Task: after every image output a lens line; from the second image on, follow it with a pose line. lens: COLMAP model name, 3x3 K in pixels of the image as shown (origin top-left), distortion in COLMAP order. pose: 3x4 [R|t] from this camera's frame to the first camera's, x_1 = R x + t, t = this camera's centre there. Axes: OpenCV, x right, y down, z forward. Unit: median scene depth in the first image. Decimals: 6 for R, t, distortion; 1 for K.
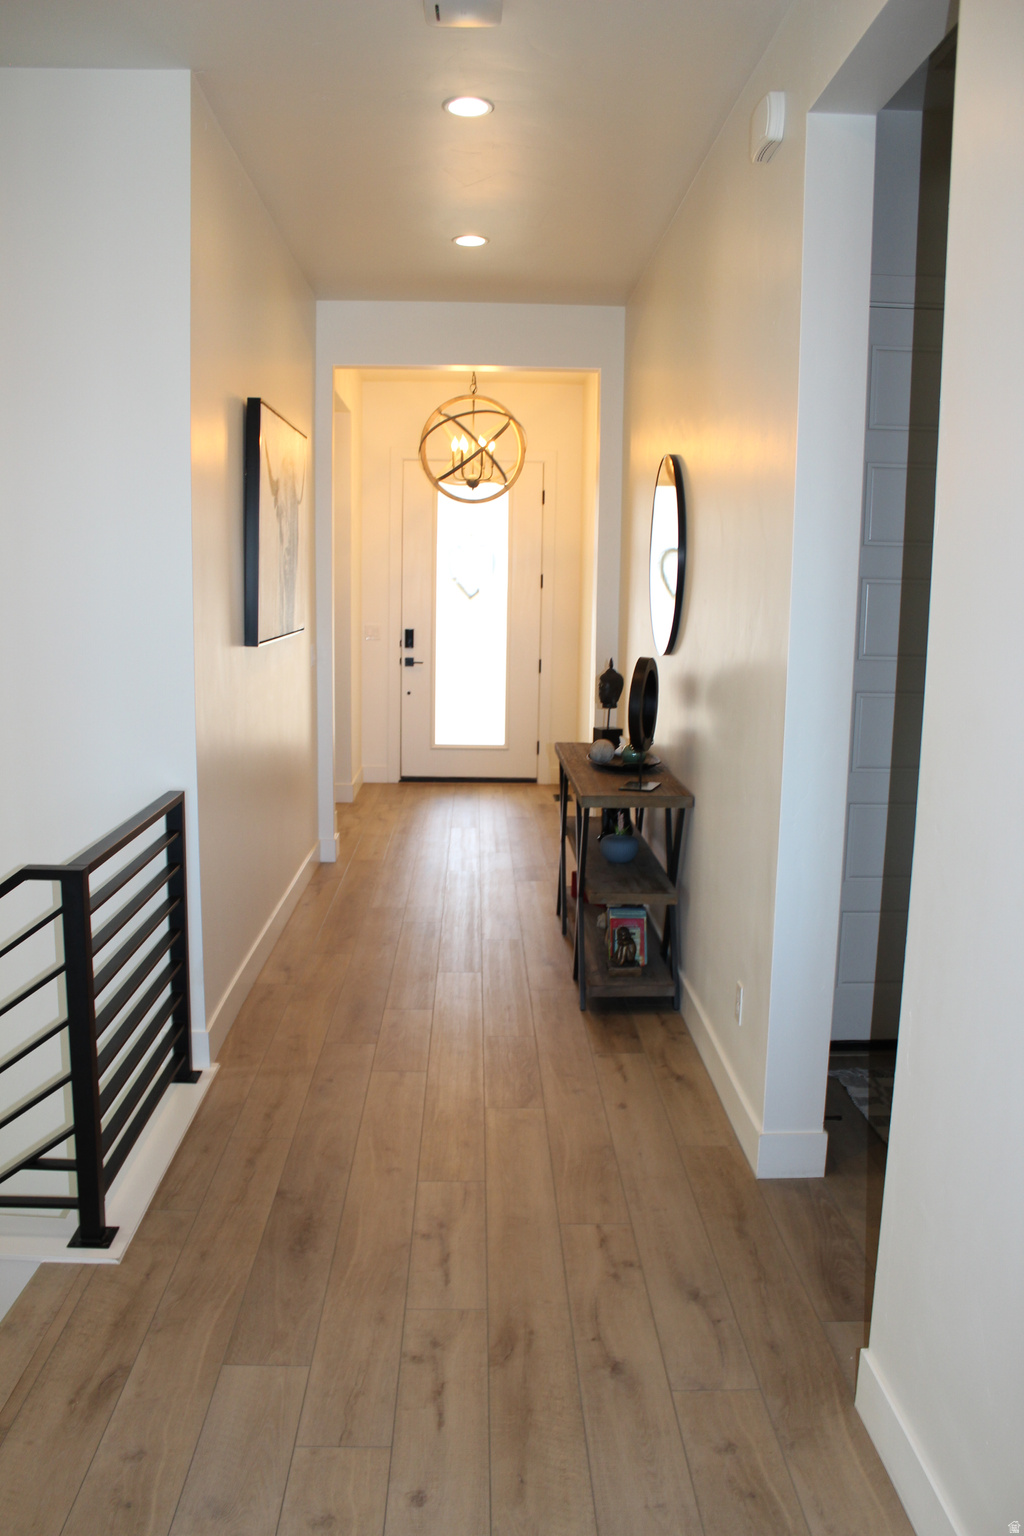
lens RADIAL K [[1277.7, 0, 512.0], [0, 1277.7, 768.0], [0, 0, 1]] dist [-0.168330, 0.153717]
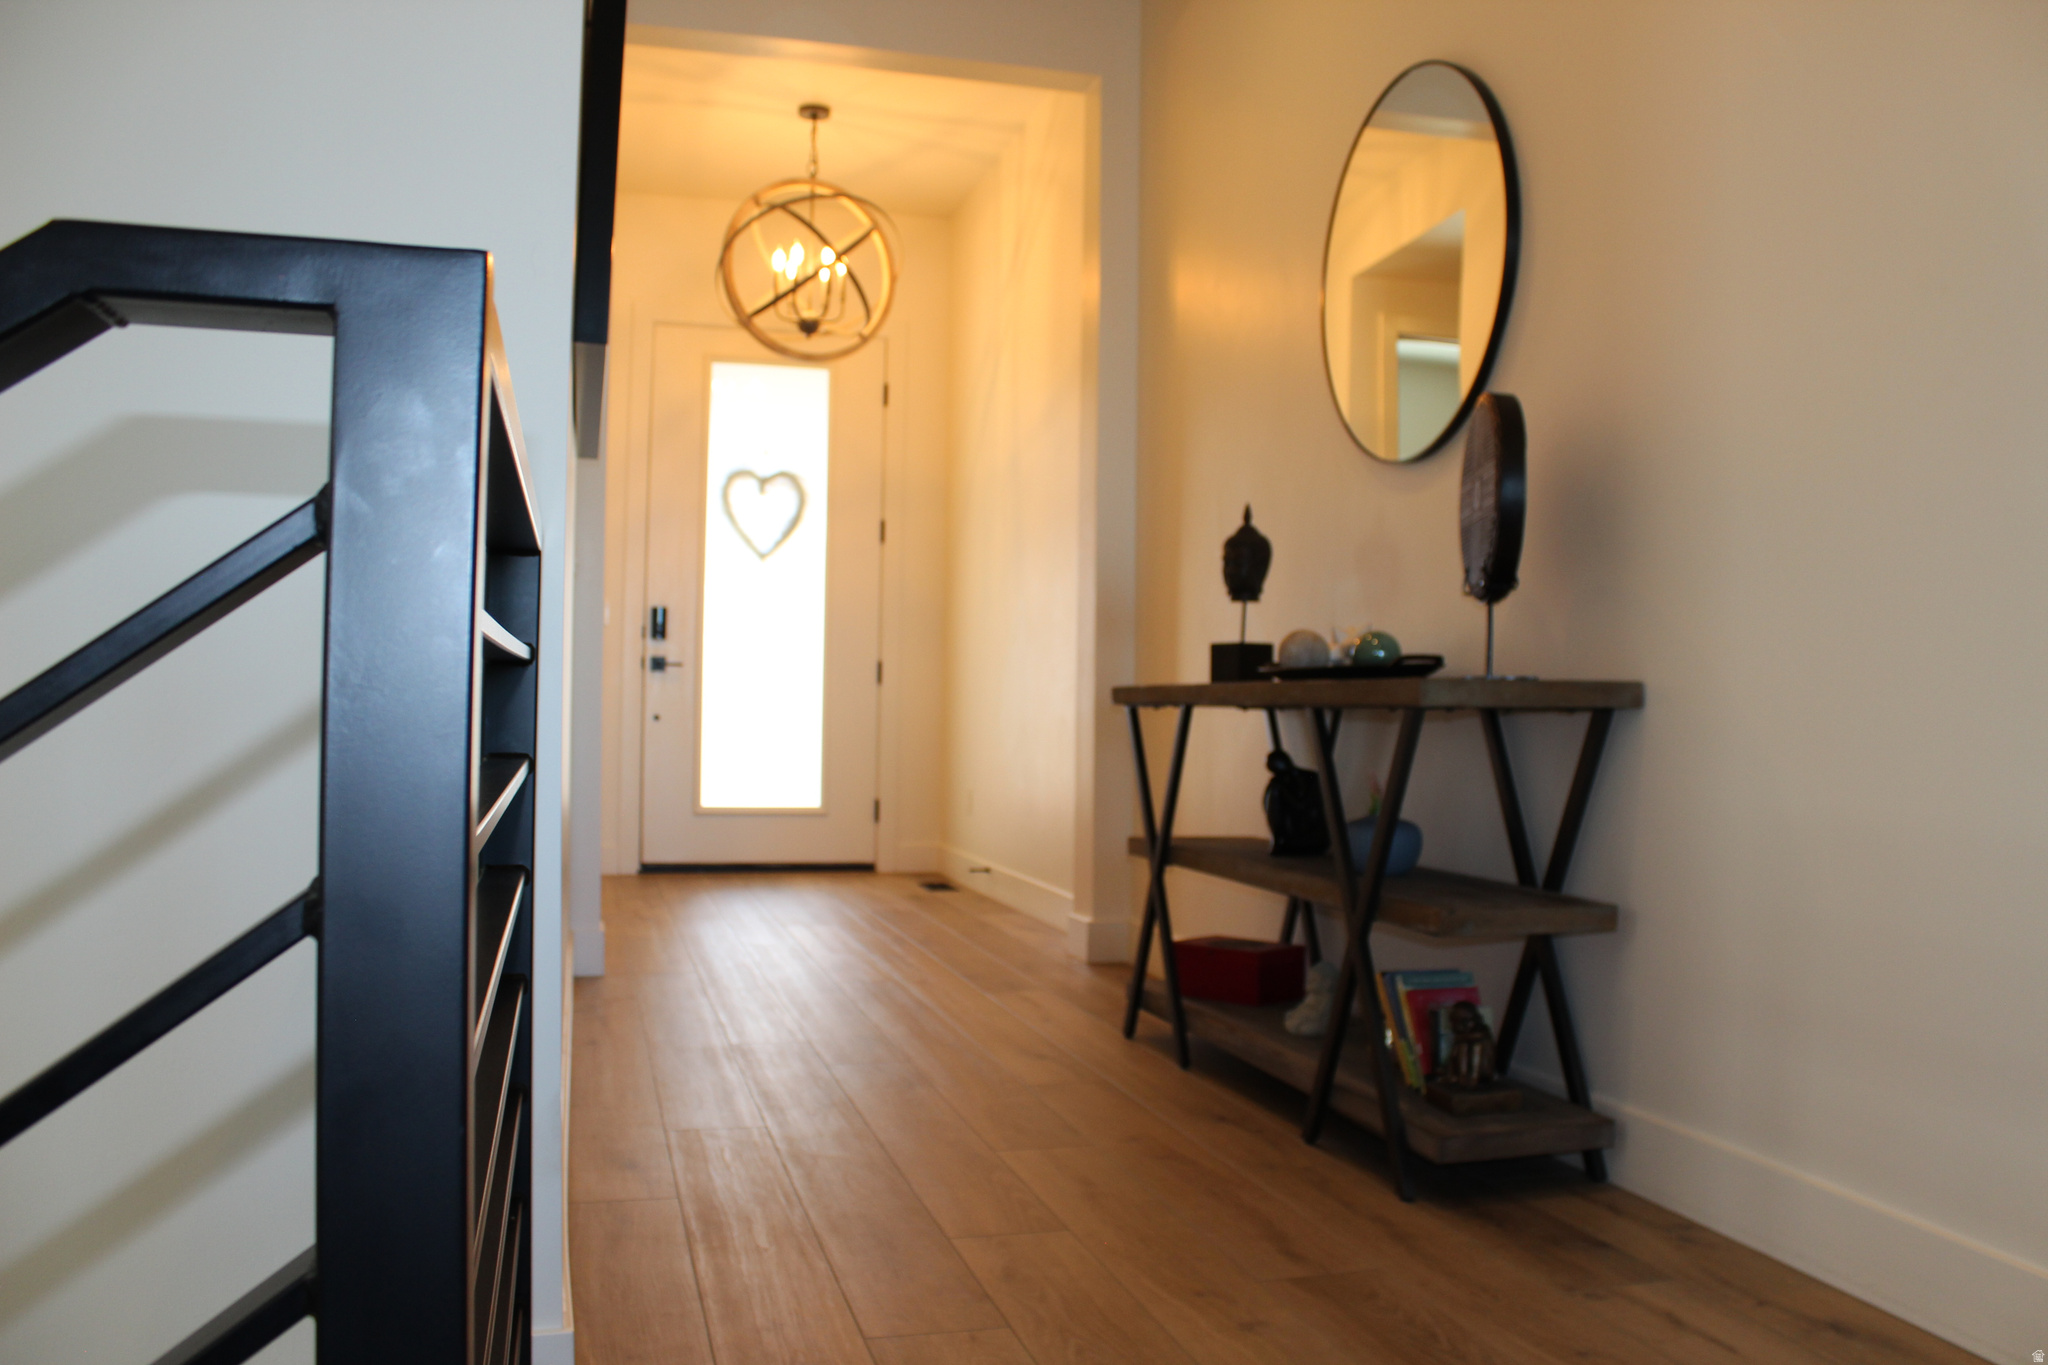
lens RADIAL K [[1703.6, 0, 1044.2], [0, 1703.6, 690.2], [0, 0, 1]] dist [-0.168330, 0.153717]
pose [[0.971805, 0.004033, 0.235751, -0.095427], [0.031499, 0.988671, -0.146756, 0.049639], [-0.233672, 0.150044, 0.960669, 0.231000]]
